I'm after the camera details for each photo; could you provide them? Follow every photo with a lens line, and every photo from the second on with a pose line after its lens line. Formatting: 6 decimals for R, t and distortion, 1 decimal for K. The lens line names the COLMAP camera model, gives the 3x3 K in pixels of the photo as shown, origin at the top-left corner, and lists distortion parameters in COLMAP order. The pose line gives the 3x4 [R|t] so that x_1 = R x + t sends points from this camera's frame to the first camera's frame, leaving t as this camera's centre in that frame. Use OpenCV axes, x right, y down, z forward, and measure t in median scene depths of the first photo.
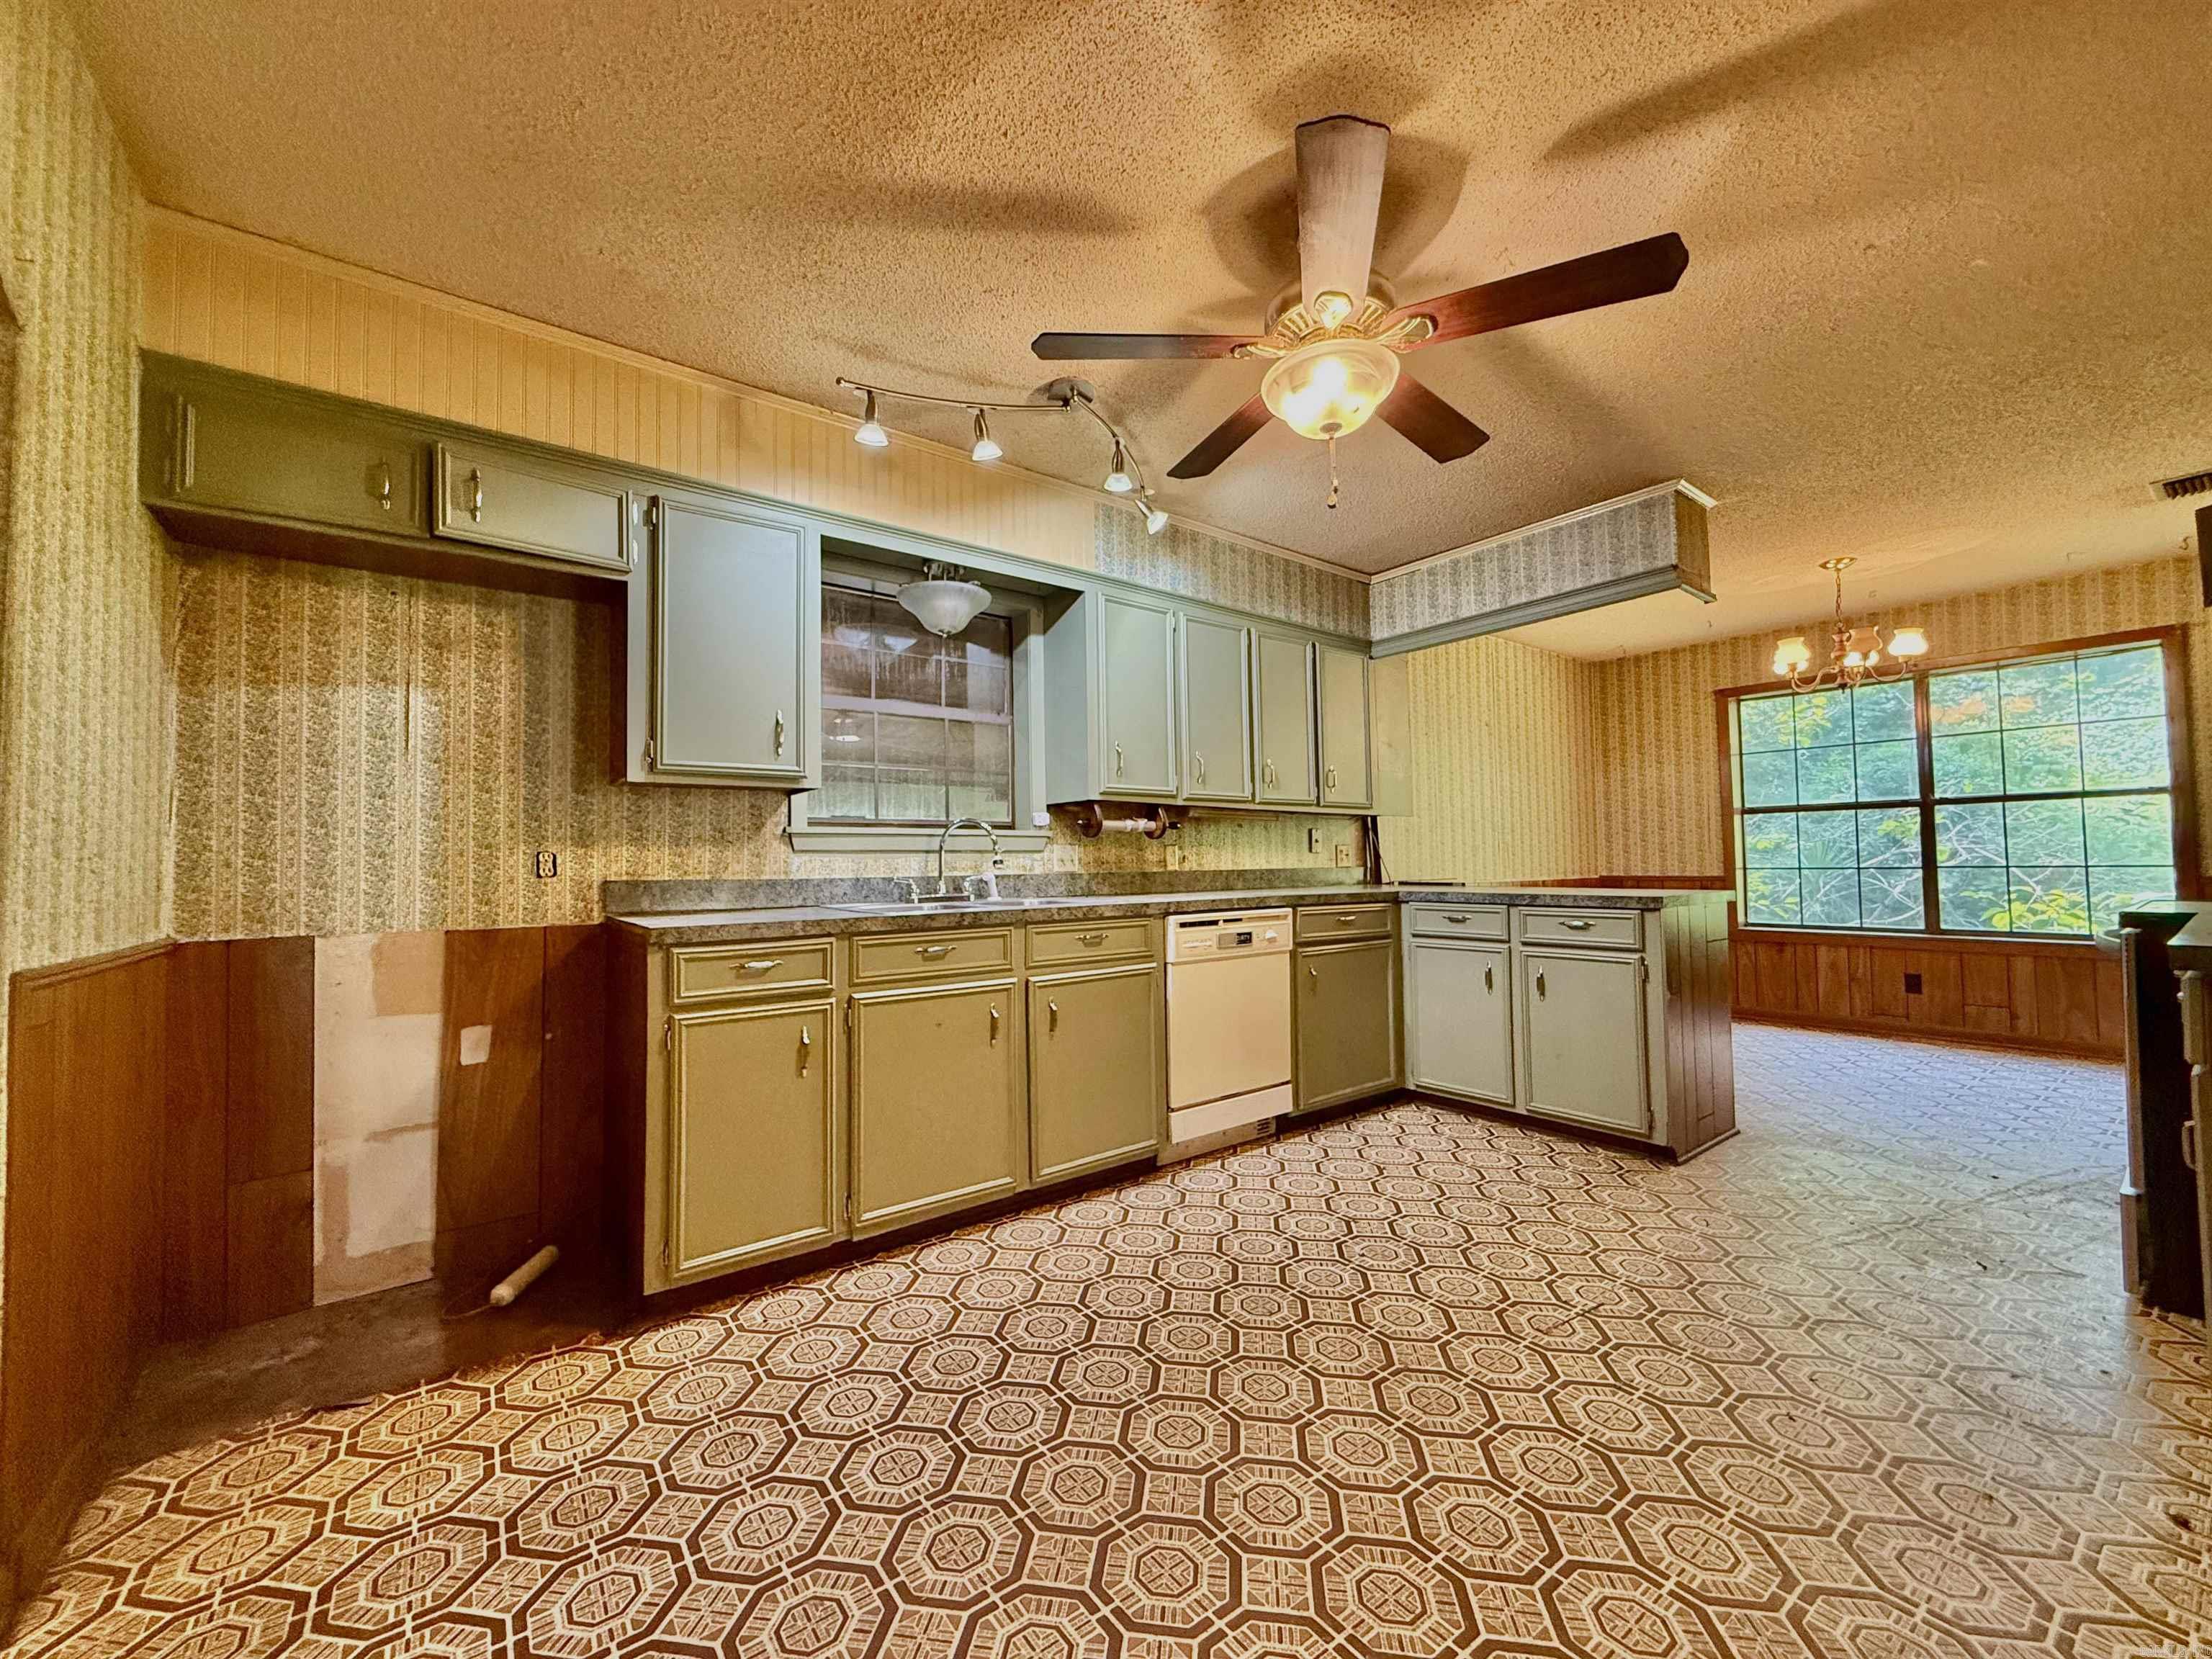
lens RADIAL K [[884.0, 0, 1088.0], [0, 884.0, 816.6], [0, 0, 1]] dist [0.000844, -0.000103]
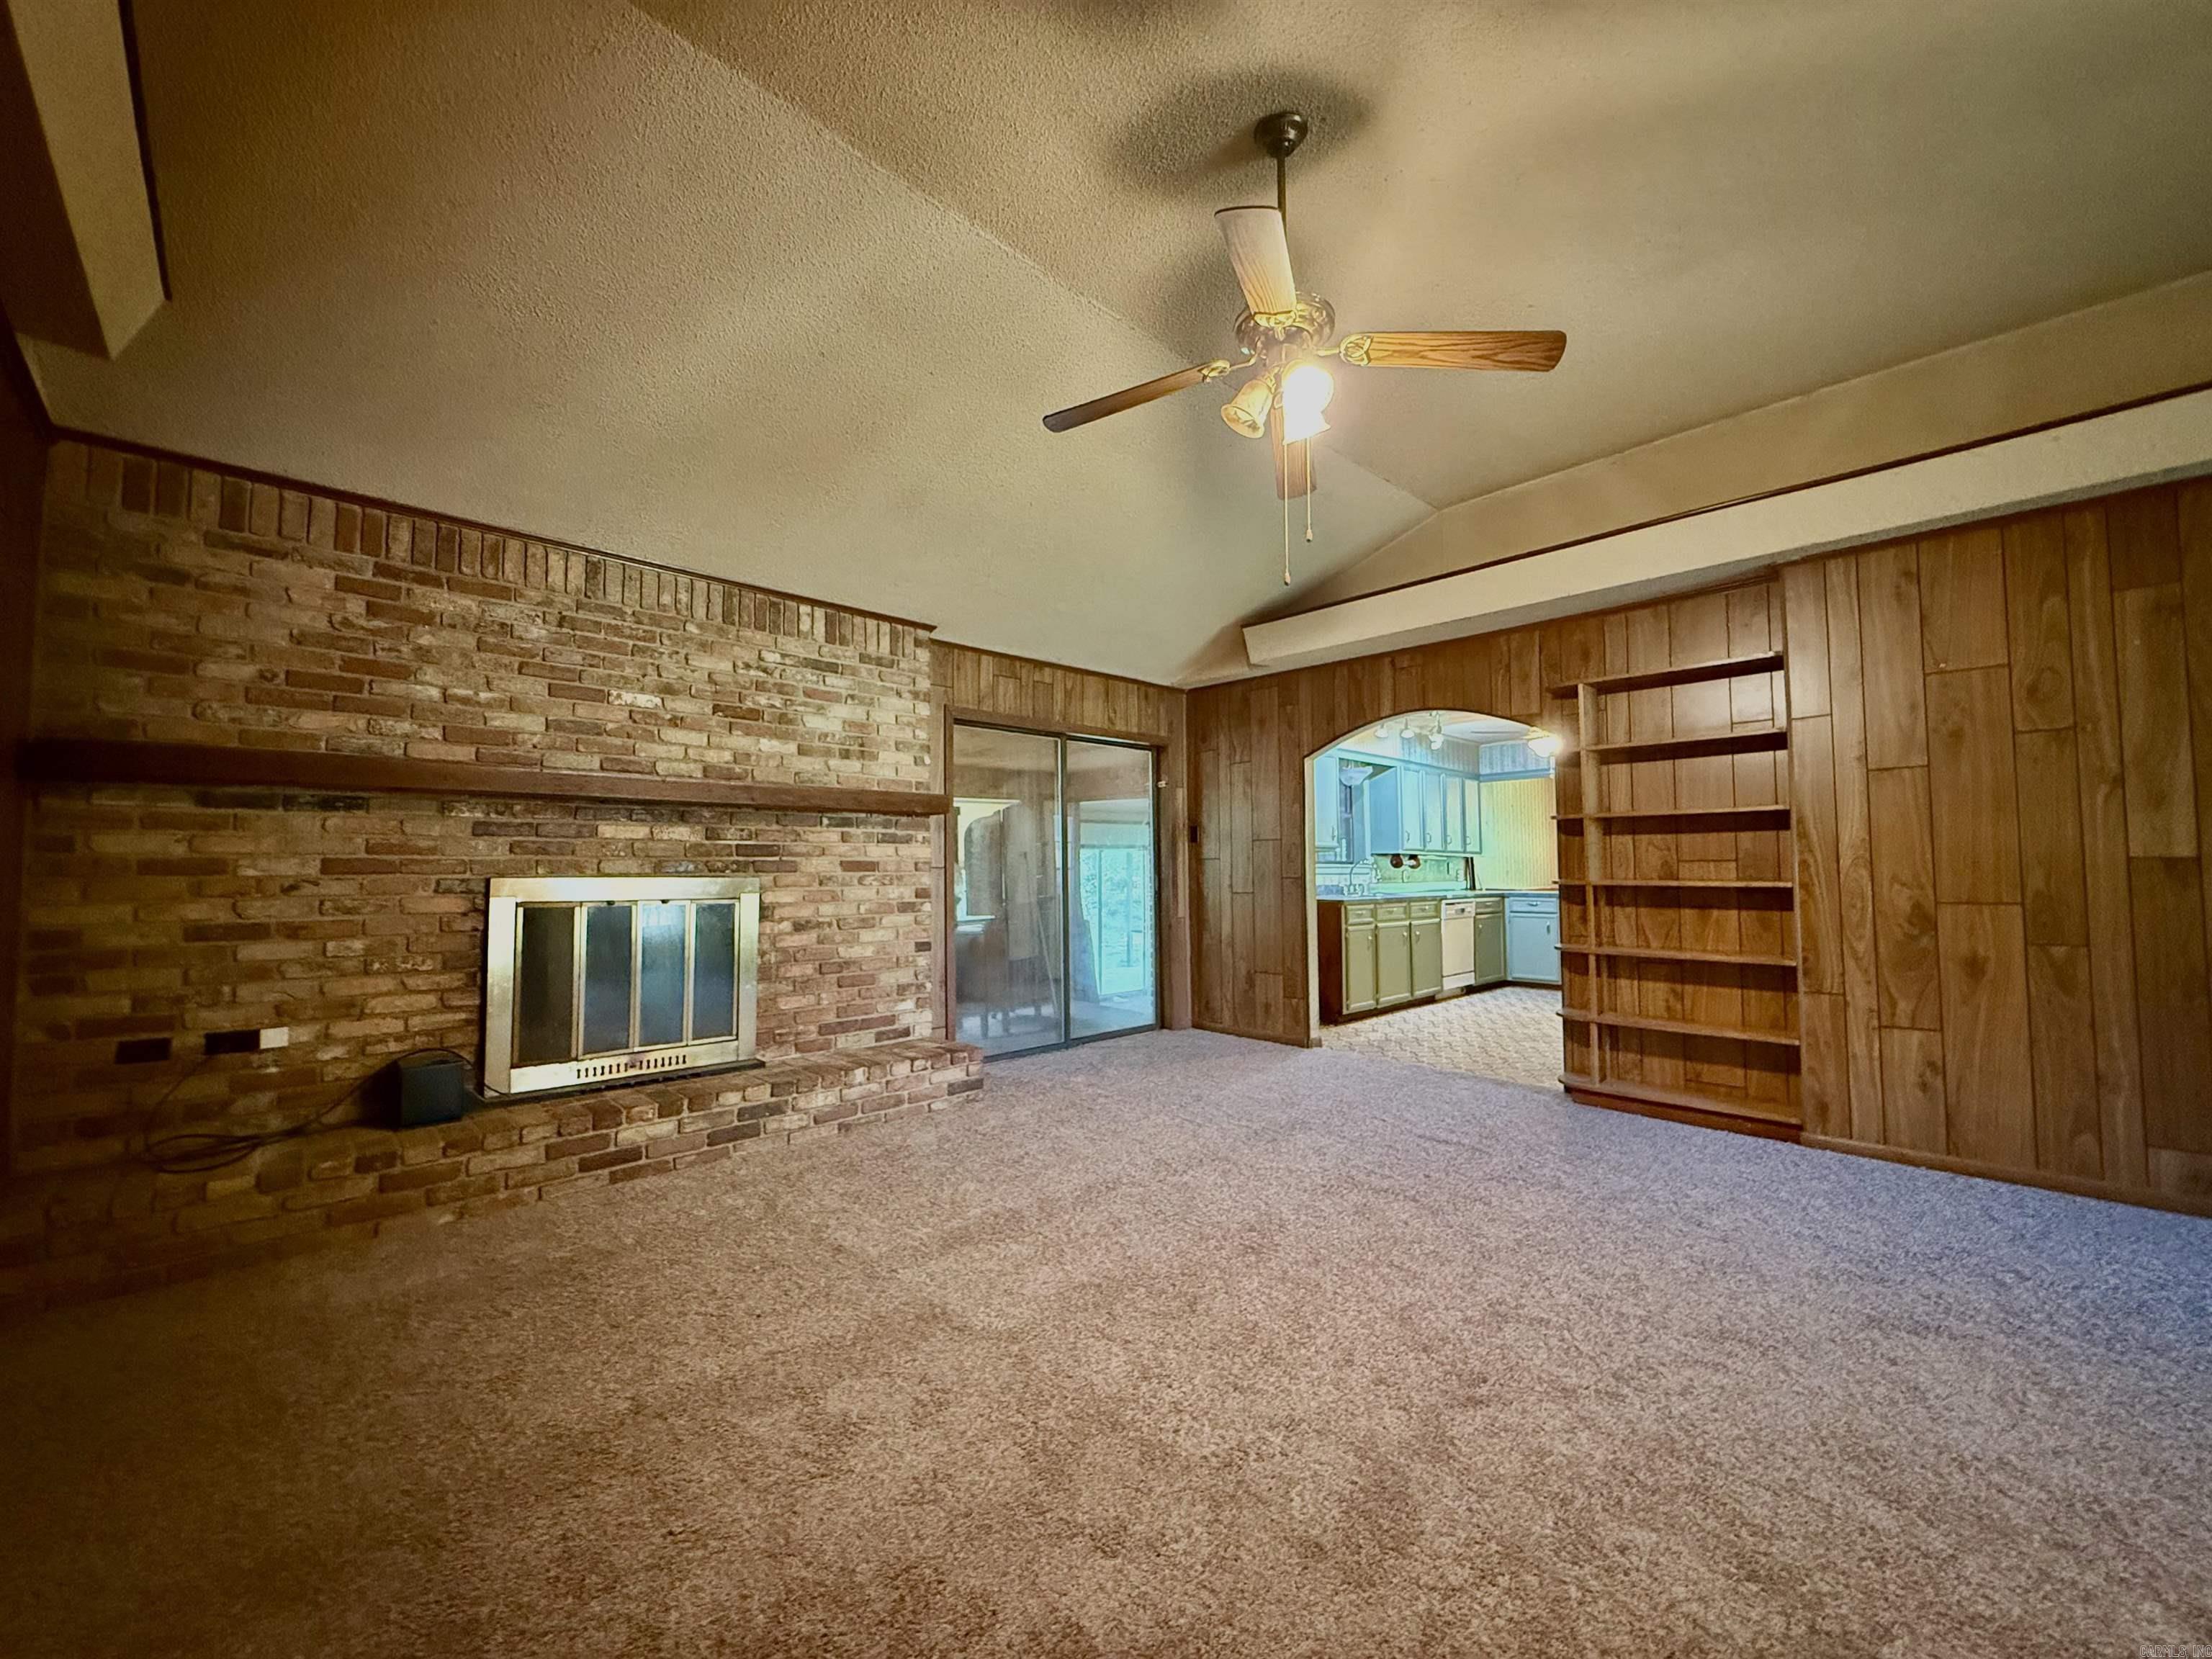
lens RADIAL K [[884.0, 0, 1106.2], [0, 884.0, 836.0], [0, 0, 1]] dist [0.000844, -0.000103]
pose [[0.990979, 0.012107, 0.133469, -1.052221], [-0.013447, 0.999868, 0.009137, -0.074471], [-0.133341, -0.010849, 0.991011, -1.209559]]
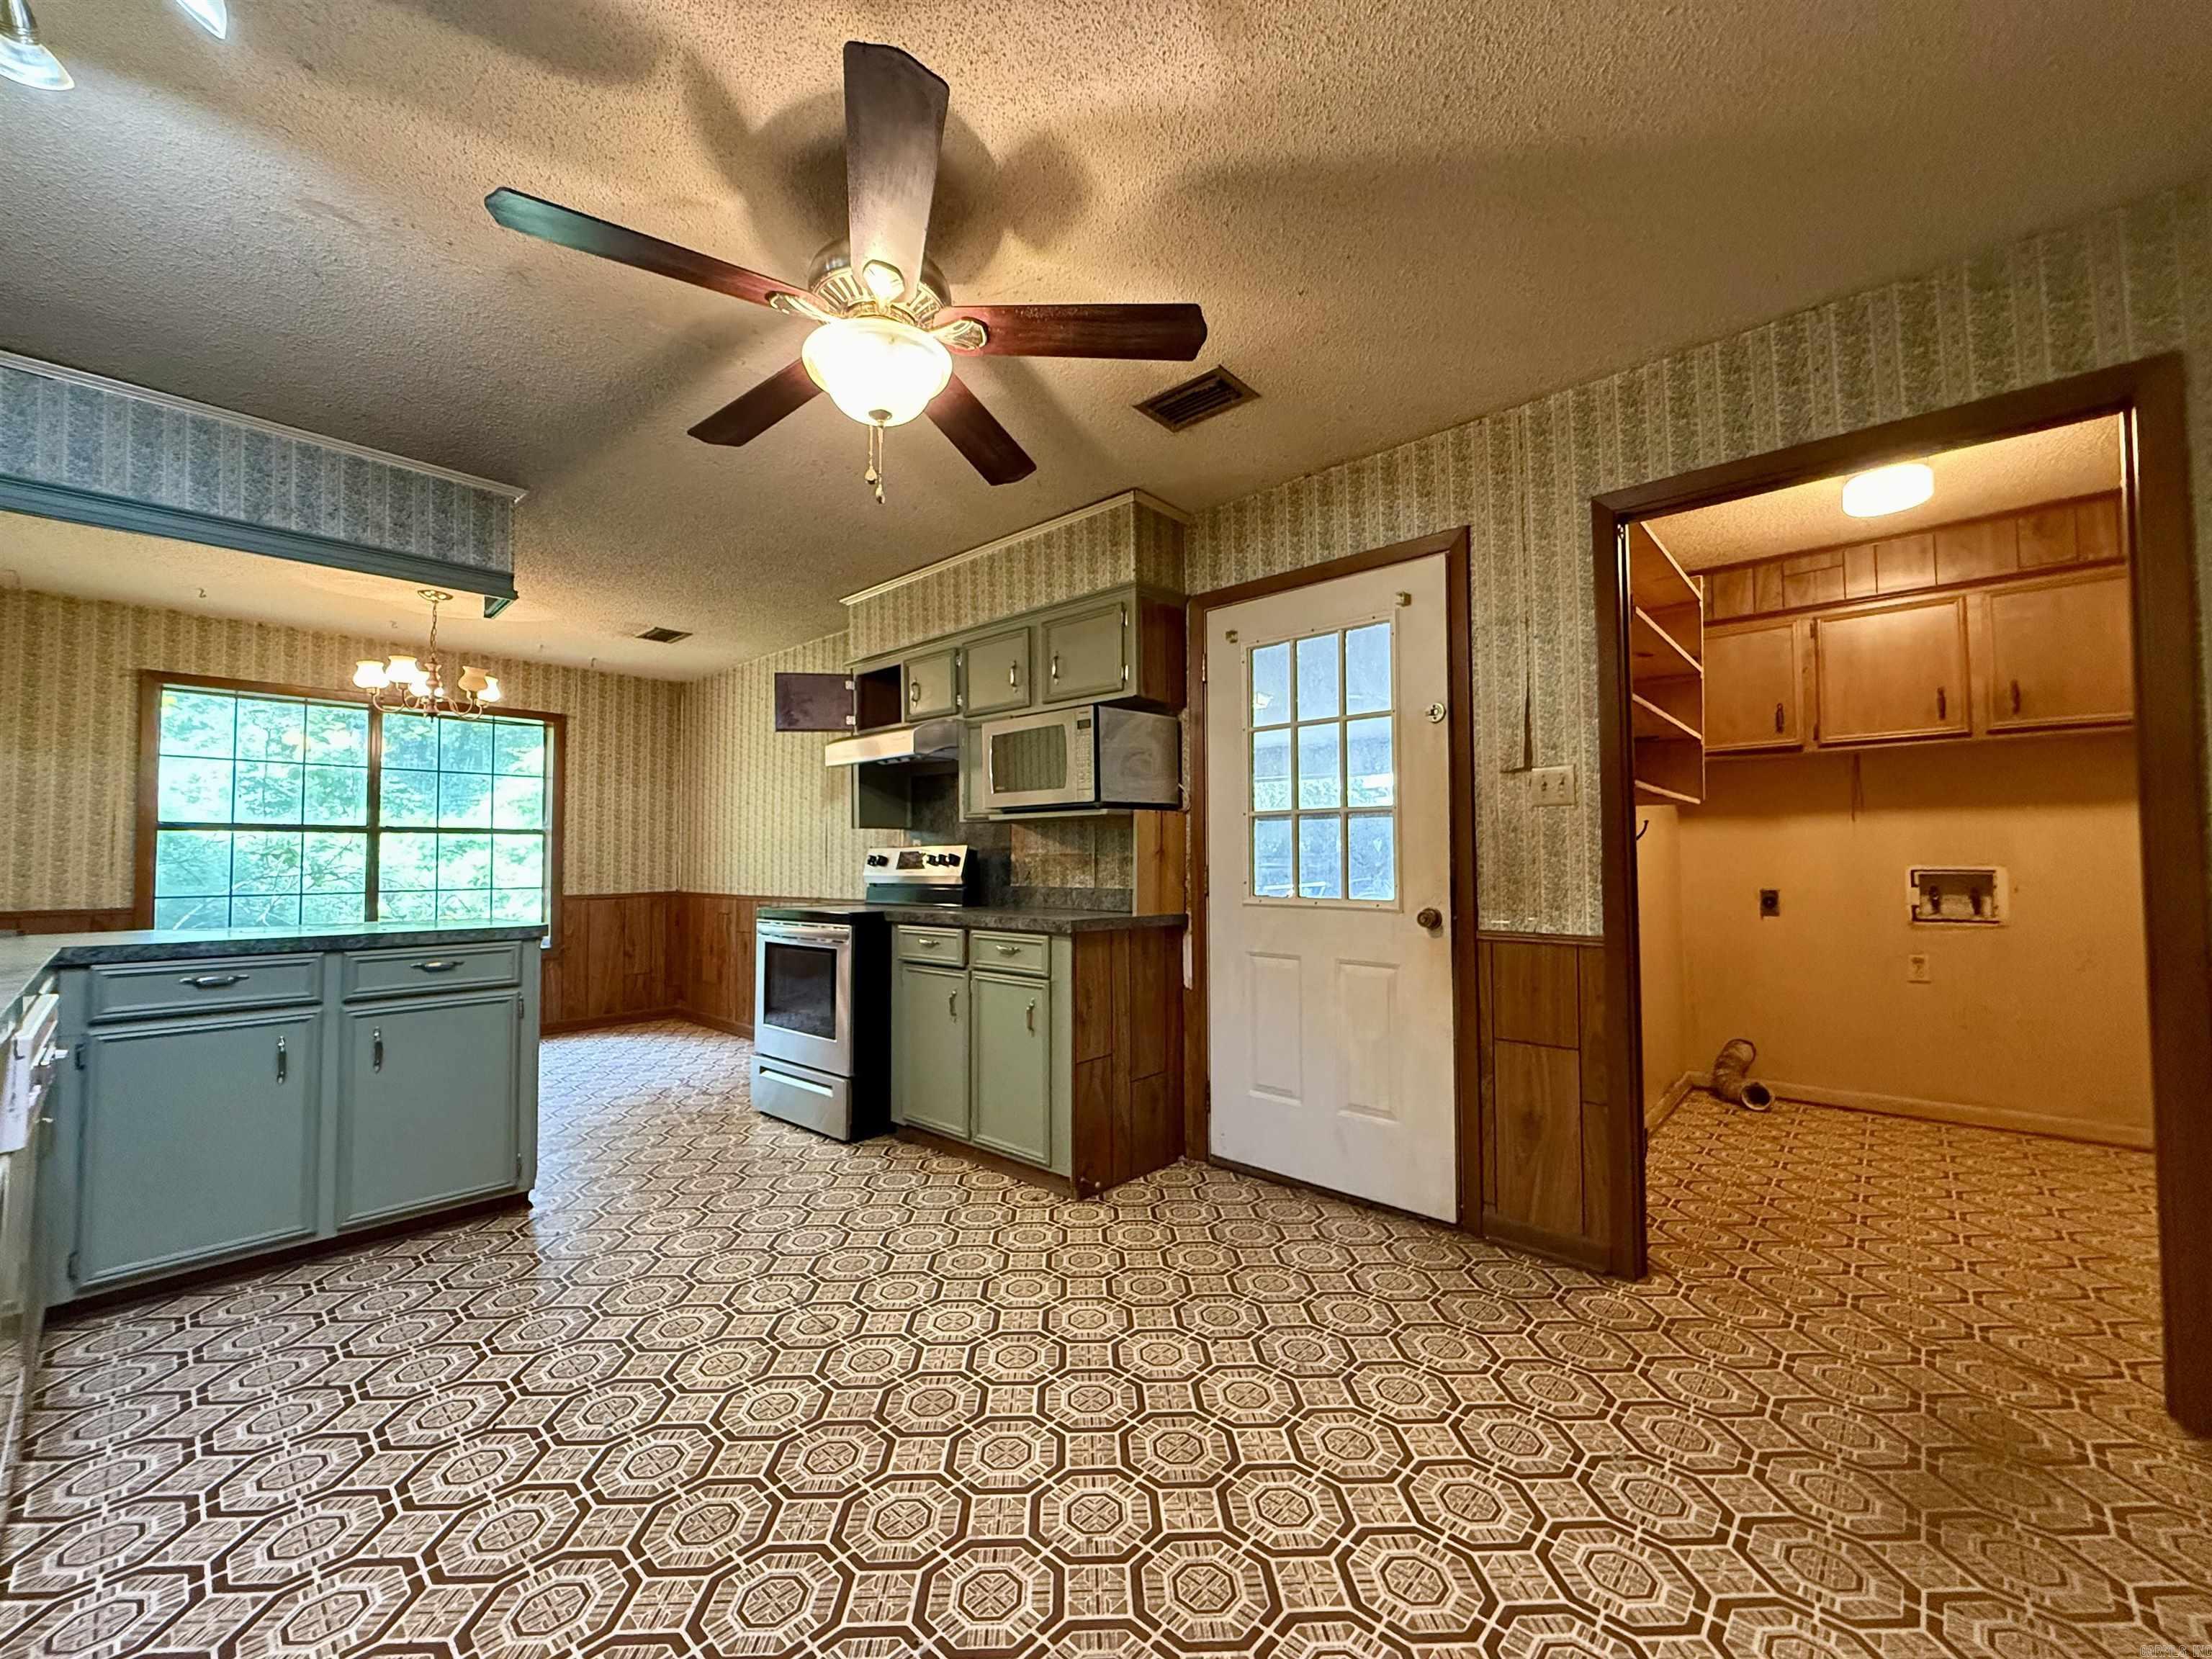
lens RADIAL K [[884.0, 0, 1105.3], [0, 884.0, 829.7], [0, 0, 1]] dist [0.000844, -0.000103]
pose [[-0.198962, 0.050852, 0.978687, -0.356624], [-0.040405, 0.997378, -0.060038, 0.017622], [-0.979174, -0.051489, -0.196385, 0.518744]]
